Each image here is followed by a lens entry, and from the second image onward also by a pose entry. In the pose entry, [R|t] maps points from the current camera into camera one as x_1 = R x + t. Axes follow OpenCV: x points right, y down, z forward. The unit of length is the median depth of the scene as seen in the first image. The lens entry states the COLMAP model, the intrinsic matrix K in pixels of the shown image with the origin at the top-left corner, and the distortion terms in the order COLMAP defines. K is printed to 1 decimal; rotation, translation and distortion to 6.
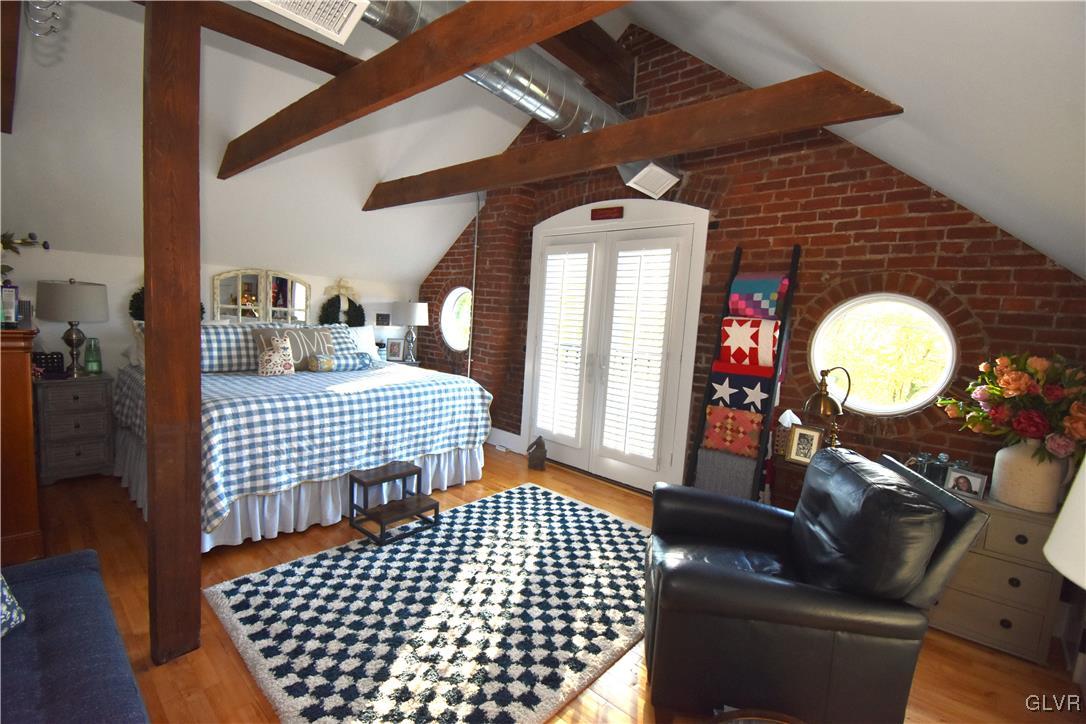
lens RADIAL K [[478.0, 0, 546.1], [0, 478.0, 362.7], [0, 0, 1]] dist [0.020307, -0.026912]
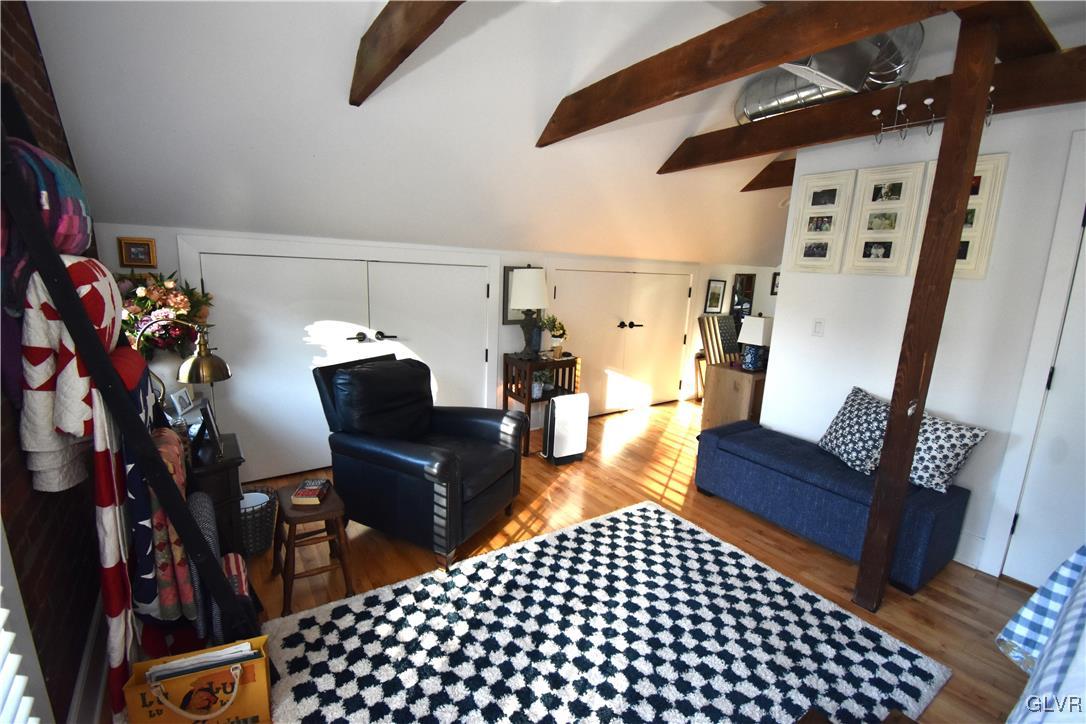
lens RADIAL K [[478.0, 0, 546.1], [0, 478.0, 362.7], [0, 0, 1]] dist [0.020307, -0.026912]
pose [[-0.967780, -0.144383, 0.206289, -0.093249], [-0.077555, 0.950362, 0.301326, -0.162744], [-0.239556, 0.275618, -0.930939, 1.304776]]
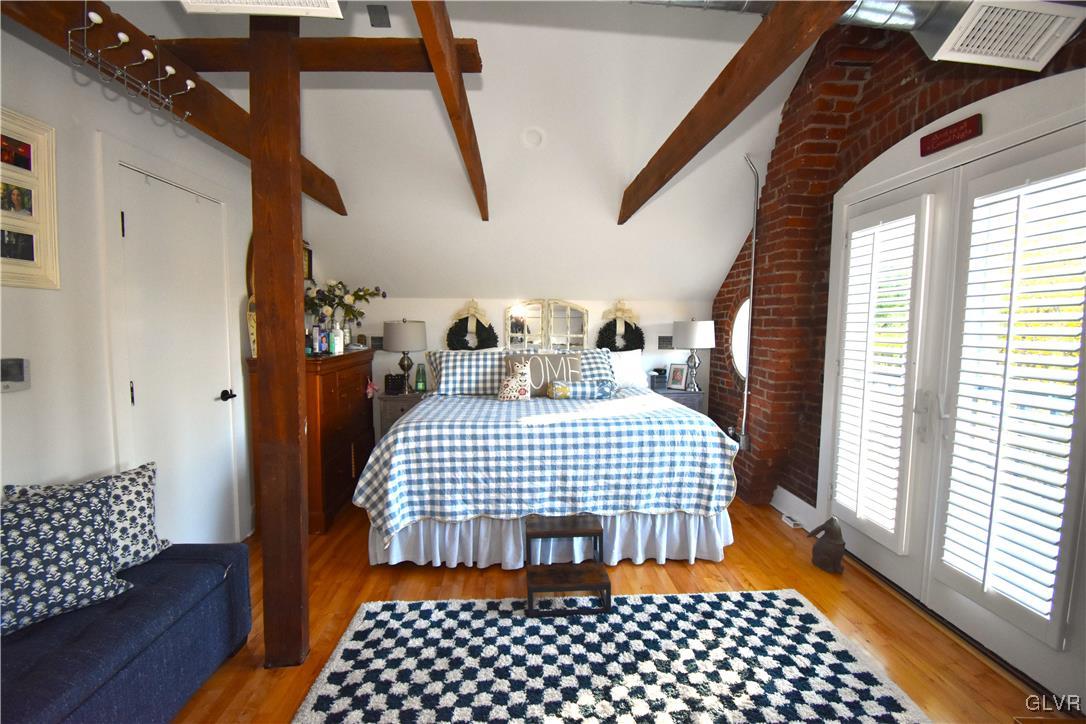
lens RADIAL K [[478.0, 0, 546.1], [0, 478.0, 362.7], [0, 0, 1]] dist [0.020307, -0.026912]
pose [[0.705472, -0.003037, -0.708731, 0.232977], [-0.033962, 0.998697, -0.038085, -0.019369], [0.707924, 0.050938, 0.704450, 0.376944]]
